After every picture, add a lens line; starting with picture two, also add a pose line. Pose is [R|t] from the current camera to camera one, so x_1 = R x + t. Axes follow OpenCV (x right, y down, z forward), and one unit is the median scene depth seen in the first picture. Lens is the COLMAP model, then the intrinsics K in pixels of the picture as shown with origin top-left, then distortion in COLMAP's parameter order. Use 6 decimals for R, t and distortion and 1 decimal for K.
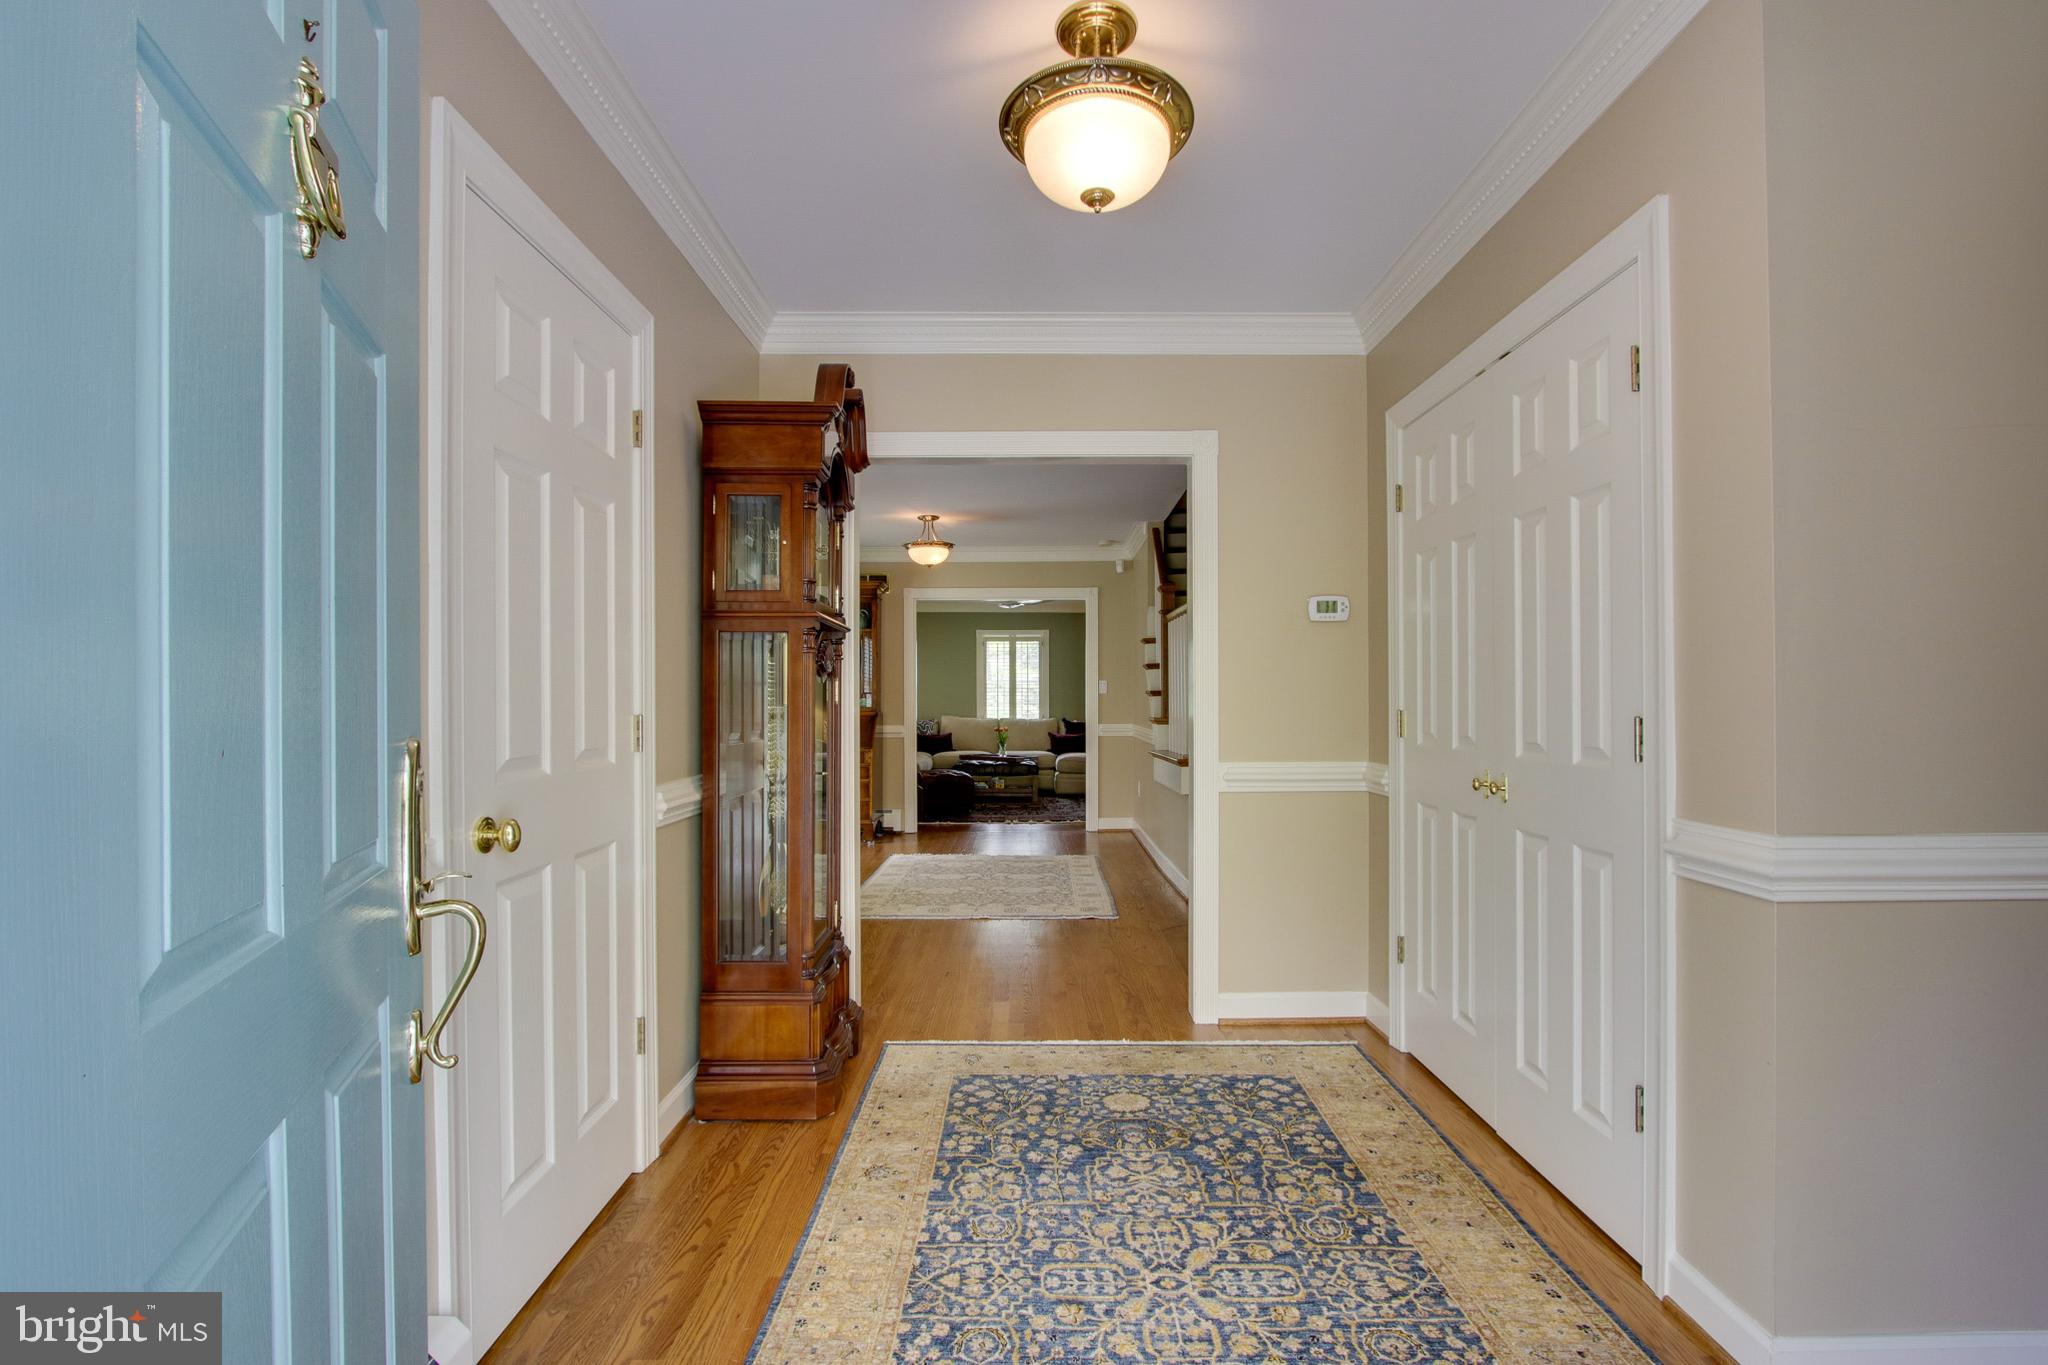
lens RADIAL K [[943.5, 0, 1025.5], [0, 943.5, 692.1], [0, 0, 1]] dist [-0.017980, 0.000995]
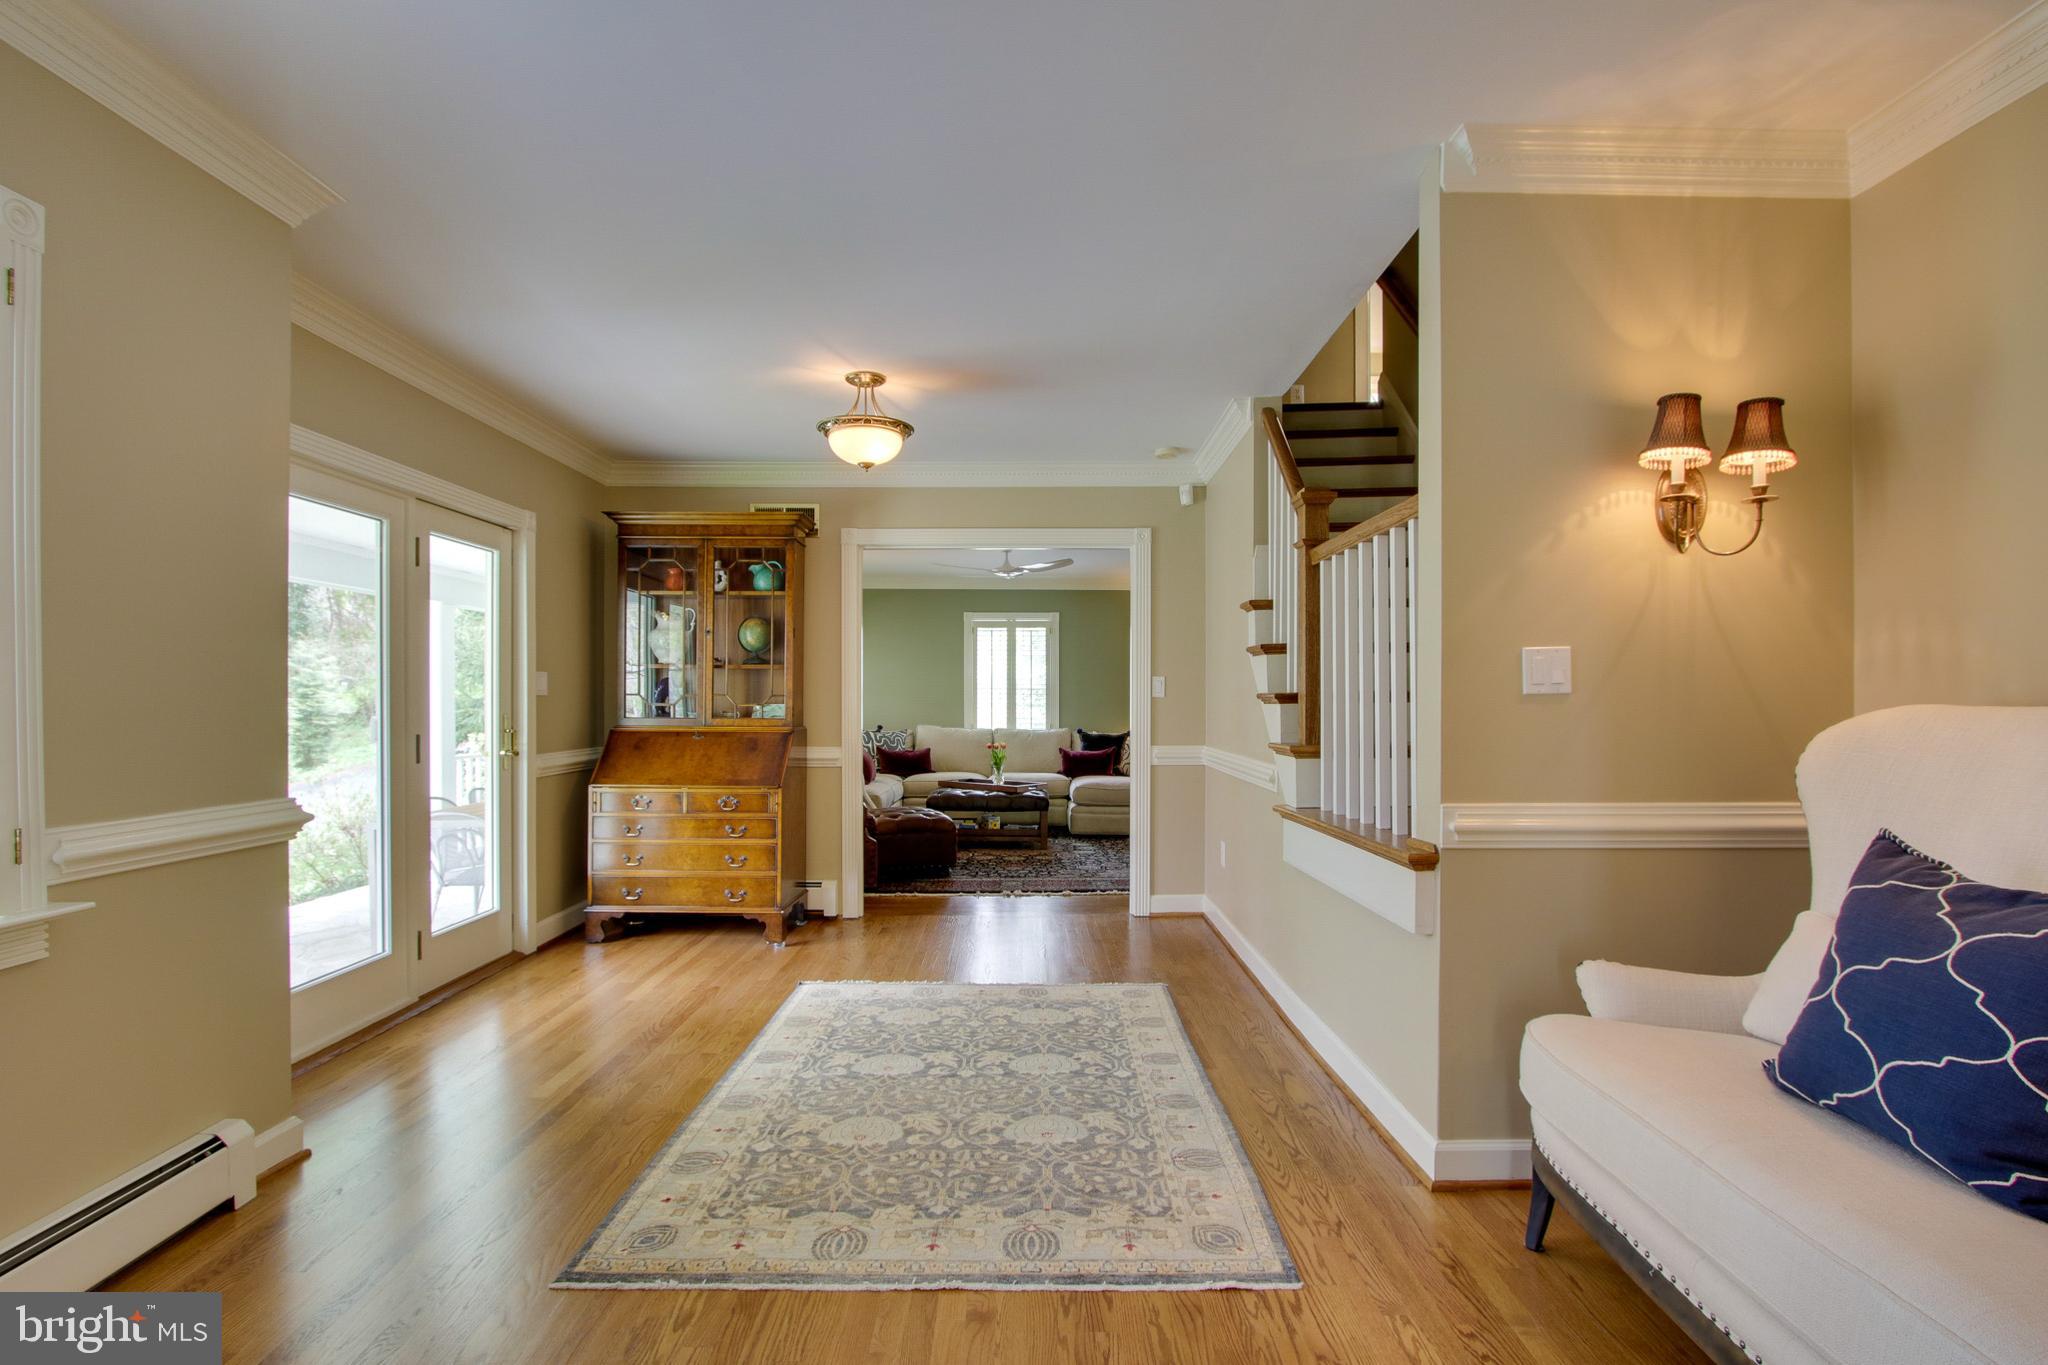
lens RADIAL K [[943.5, 0, 1025.5], [0, 943.5, 692.1], [0, 0, 1]] dist [-0.017980, 0.000995]
pose [[0.999986, 0.001487, 0.005092, -0.006924], [-0.001475, 0.999996, -0.002322, -0.000112], [-0.005095, 0.002314, 0.999984, 0.273416]]
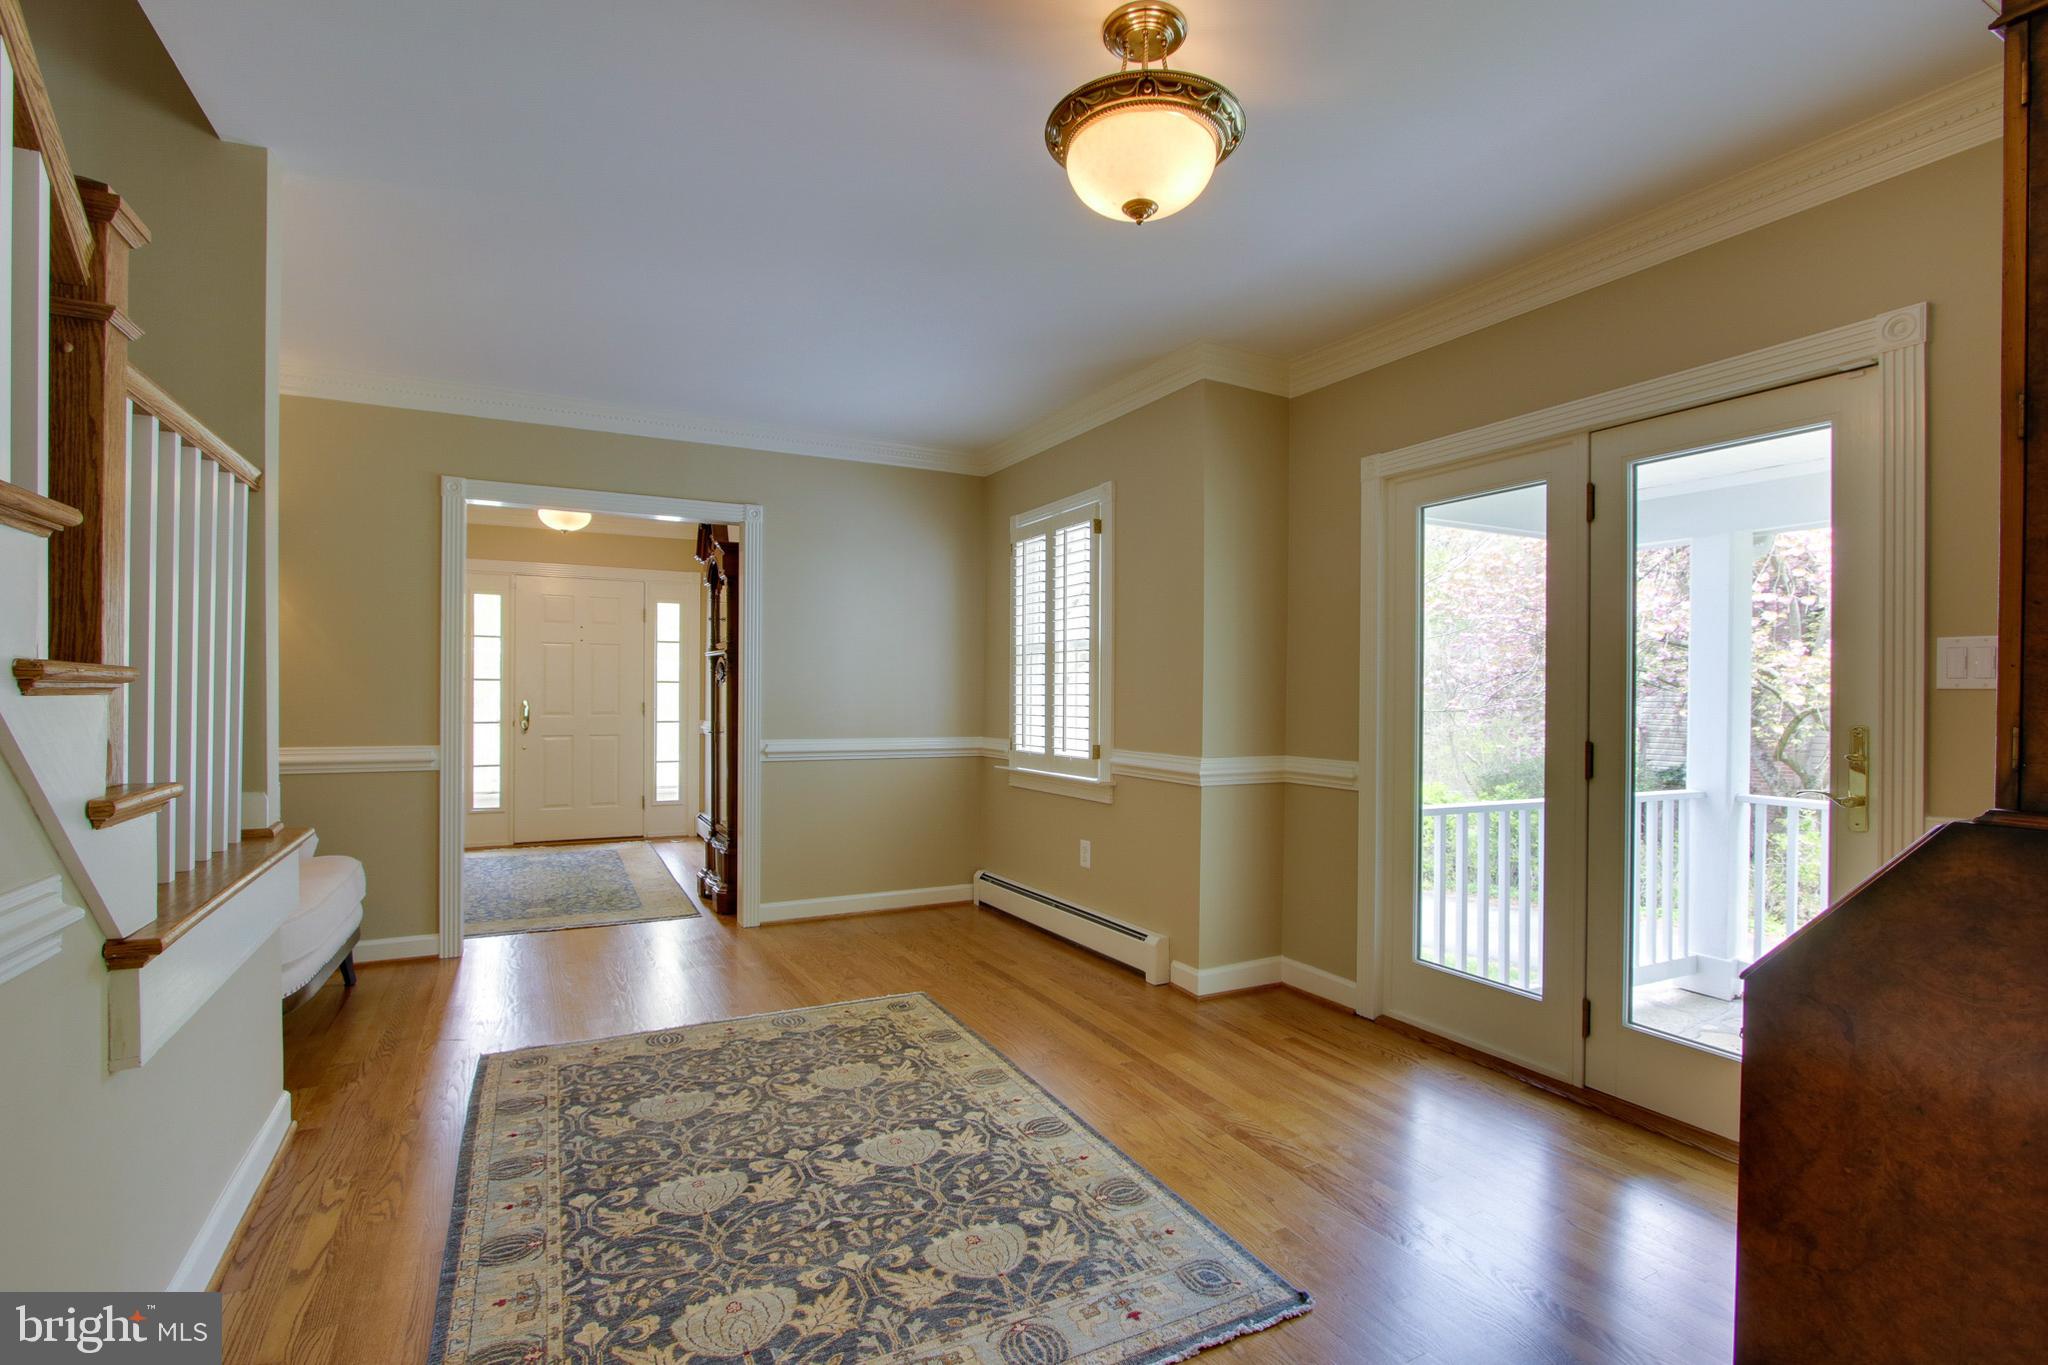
lens RADIAL K [[943.6, 0, 1033.5], [0, 943.6, 705.2], [0, 0, 1]] dist [-0.019736, 0.000909]
pose [[-0.879922, -0.000020, -0.475118, 0.030871], [-0.004081, 0.999963, 0.007516, 0.002998], [0.475100, 0.008552, -0.879890, 0.742245]]
